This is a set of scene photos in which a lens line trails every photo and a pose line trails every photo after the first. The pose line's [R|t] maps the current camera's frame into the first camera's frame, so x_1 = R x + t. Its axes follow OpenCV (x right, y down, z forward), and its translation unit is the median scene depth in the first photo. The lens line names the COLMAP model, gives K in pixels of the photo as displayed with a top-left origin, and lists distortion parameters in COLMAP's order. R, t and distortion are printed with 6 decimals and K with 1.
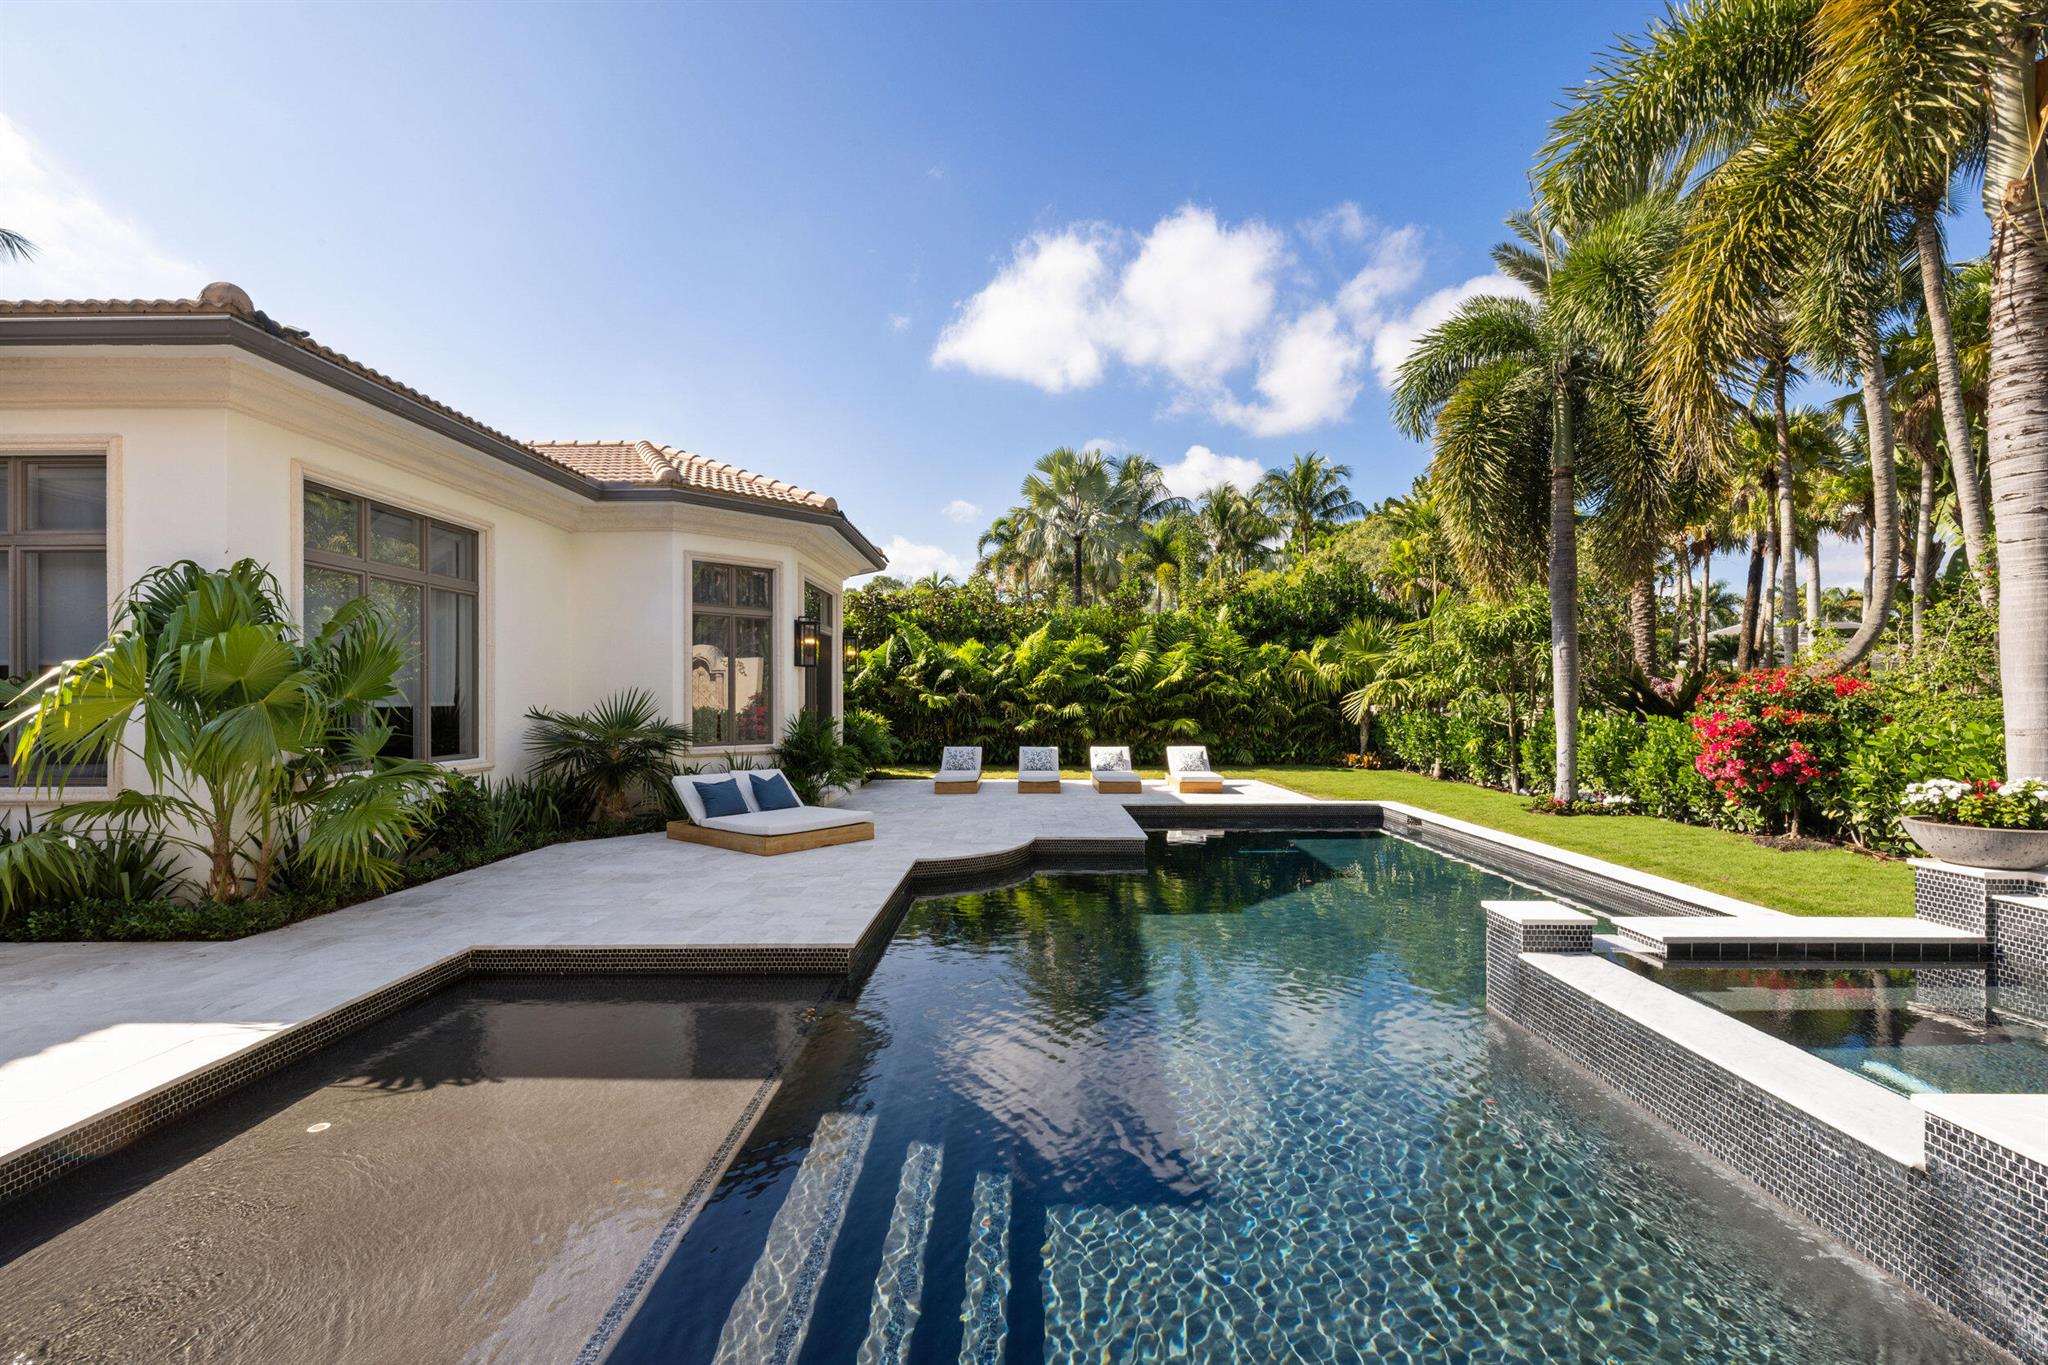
lens RADIAL K [[870.9, 0, 1013.8], [0, 870.9, 682.0], [0, 0, 1]] dist [0.002707, 0.000138]
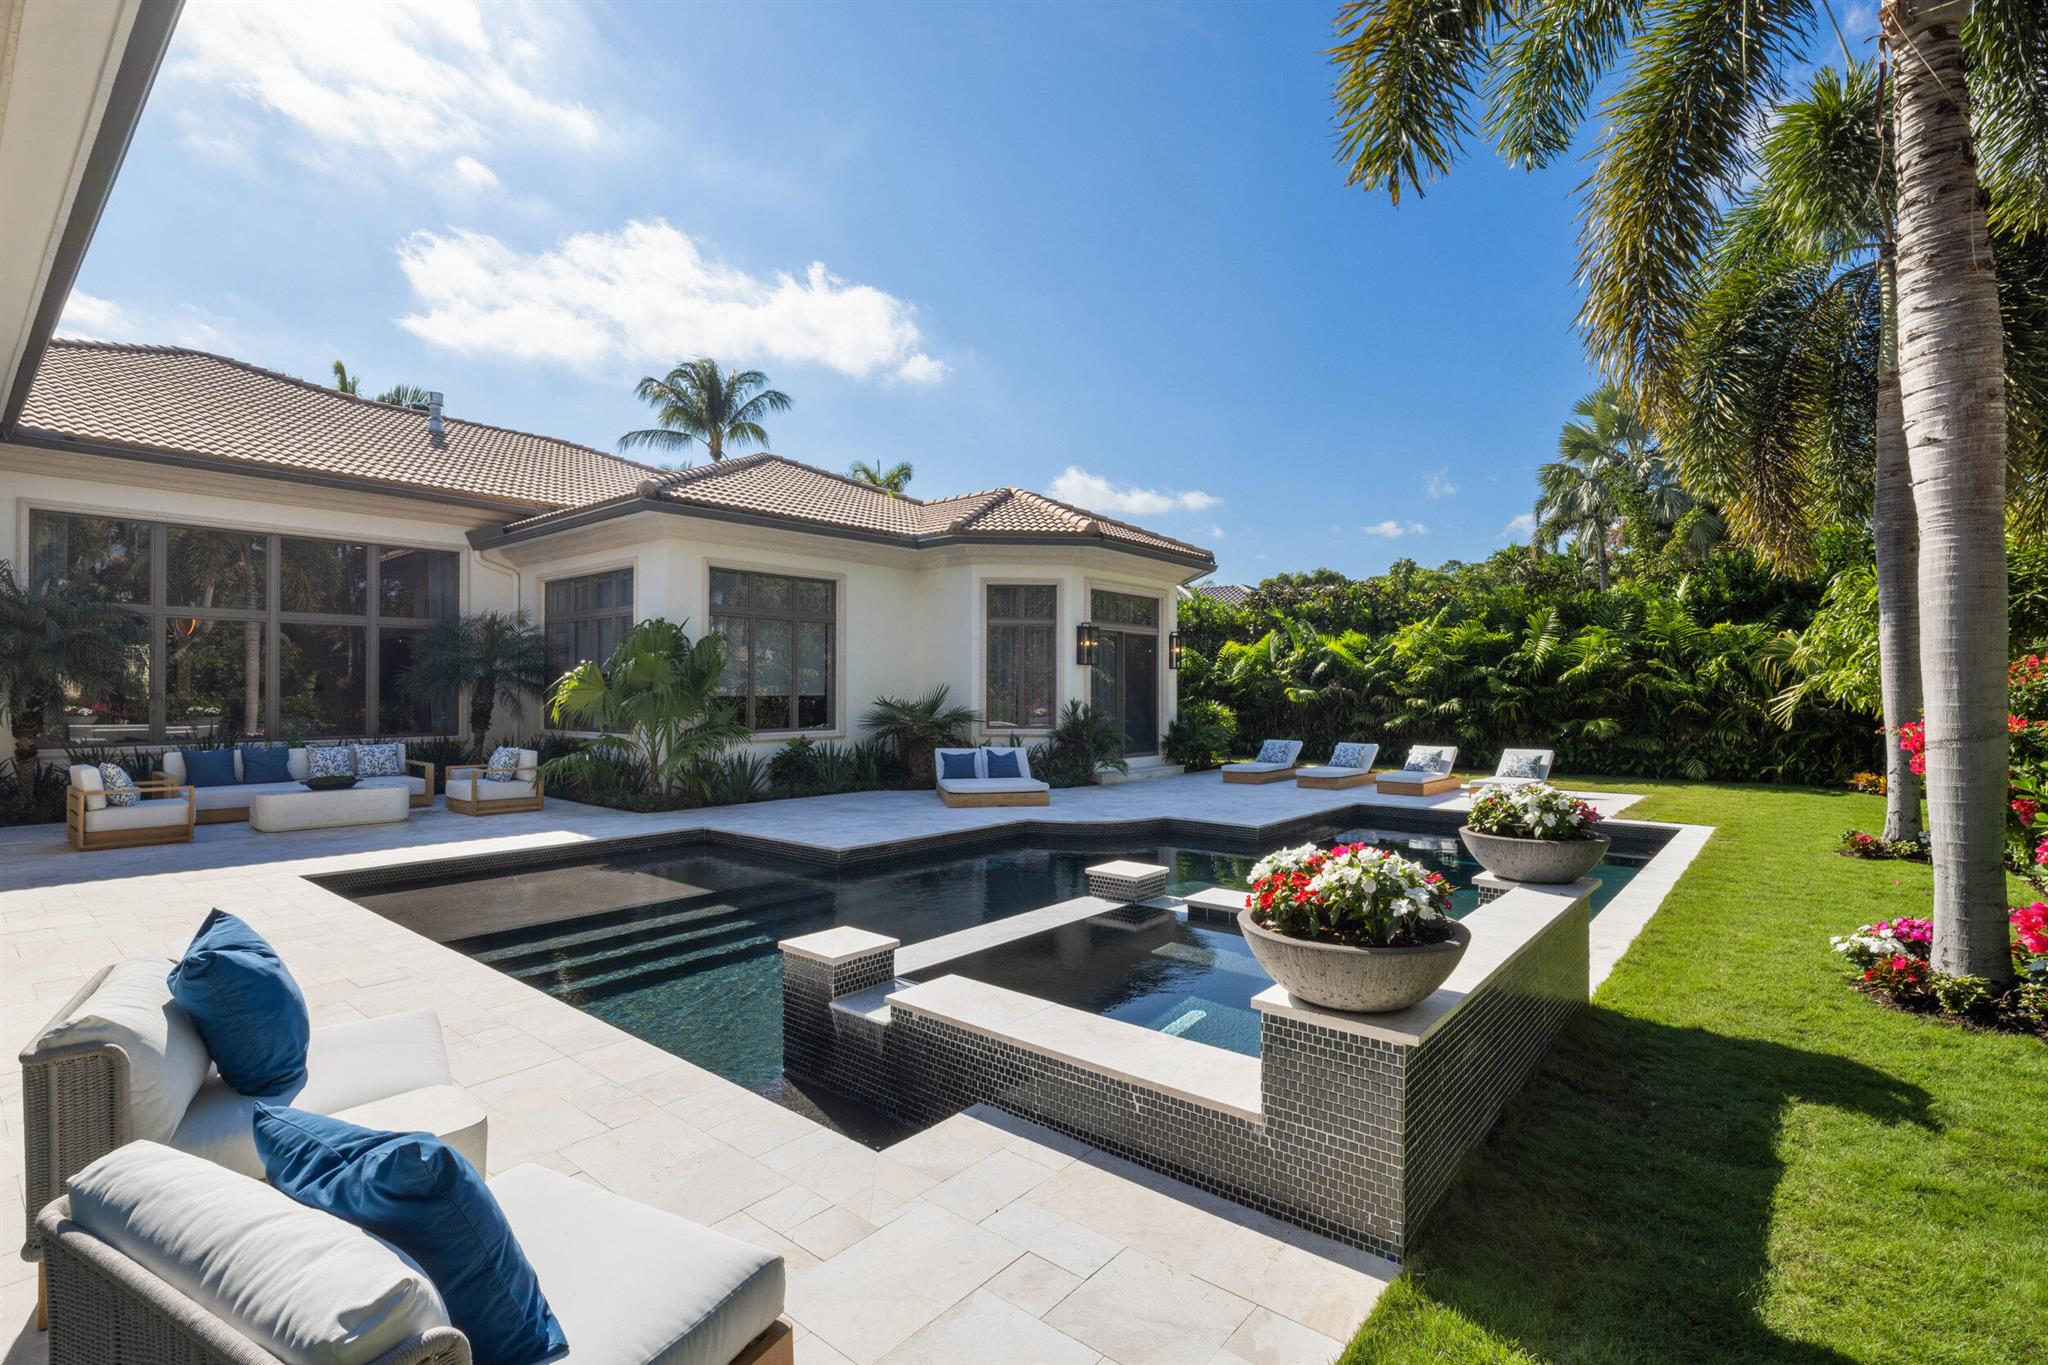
lens RADIAL K [[938.2, 0, 1018.6], [0, 938.2, 674.5], [0, 0, 1]] dist [-0.006164, -0.000446]
pose [[0.769270, -0.007207, -0.638883, 0.408517], [0.007716, 0.999968, -0.001989, -0.001987], [0.638877, -0.003400, 0.769301, -0.033611]]
